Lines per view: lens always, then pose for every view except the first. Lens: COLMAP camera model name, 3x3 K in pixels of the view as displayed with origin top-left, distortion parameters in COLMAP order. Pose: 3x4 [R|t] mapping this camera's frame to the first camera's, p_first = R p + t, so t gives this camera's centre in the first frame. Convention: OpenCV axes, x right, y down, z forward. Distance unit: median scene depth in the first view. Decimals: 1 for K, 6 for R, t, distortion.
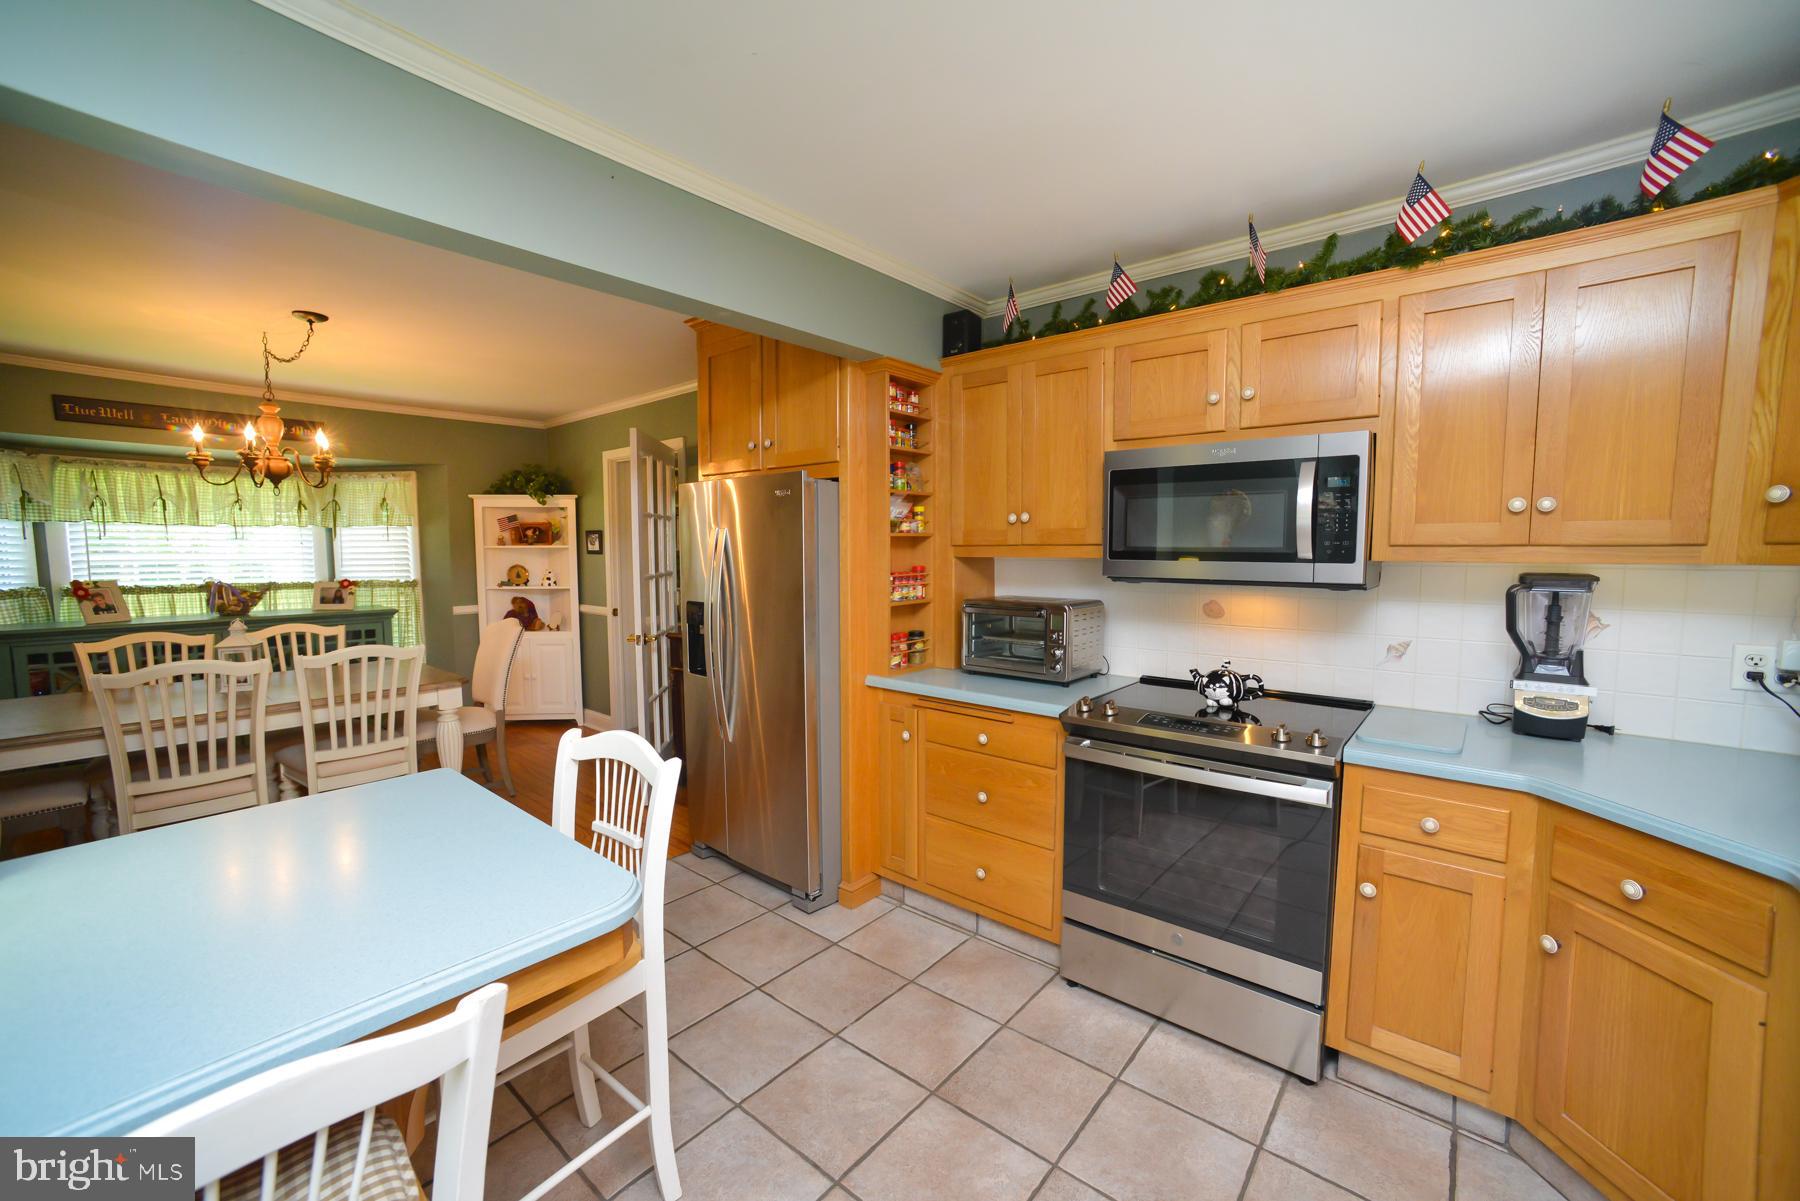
lens RADIAL K [[726.3, 0, 892.3], [0, 726.3, 596.9], [0, 0, 1]] dist [-0.077876, 0.036893]
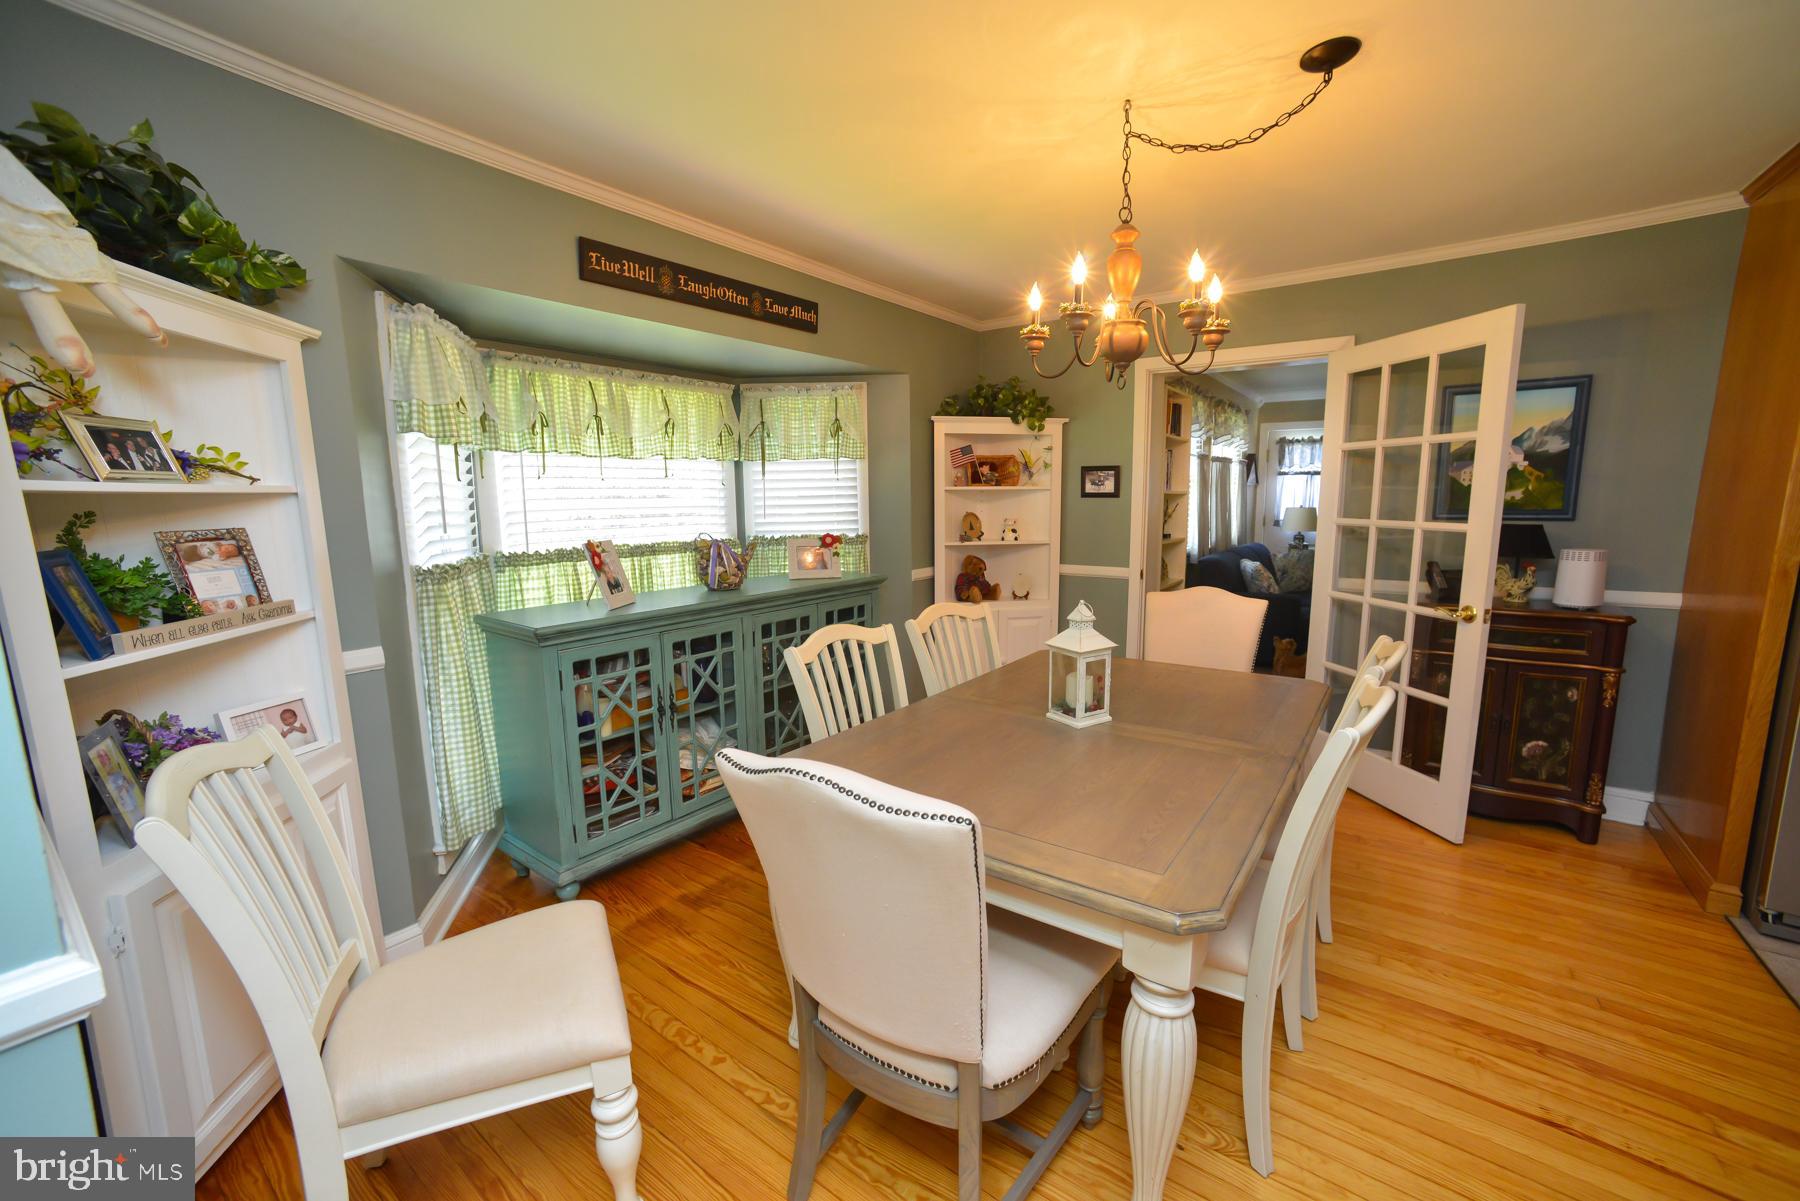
lens RADIAL K [[726.3, 0, 892.3], [0, 726.3, 596.9], [0, 0, 1]] dist [-0.077876, 0.036893]
pose [[0.998242, -0.022272, 0.054933, -0.754245], [0.018758, 0.997795, 0.063669, -0.007689], [-0.056230, -0.062526, 0.996458, 0.275669]]
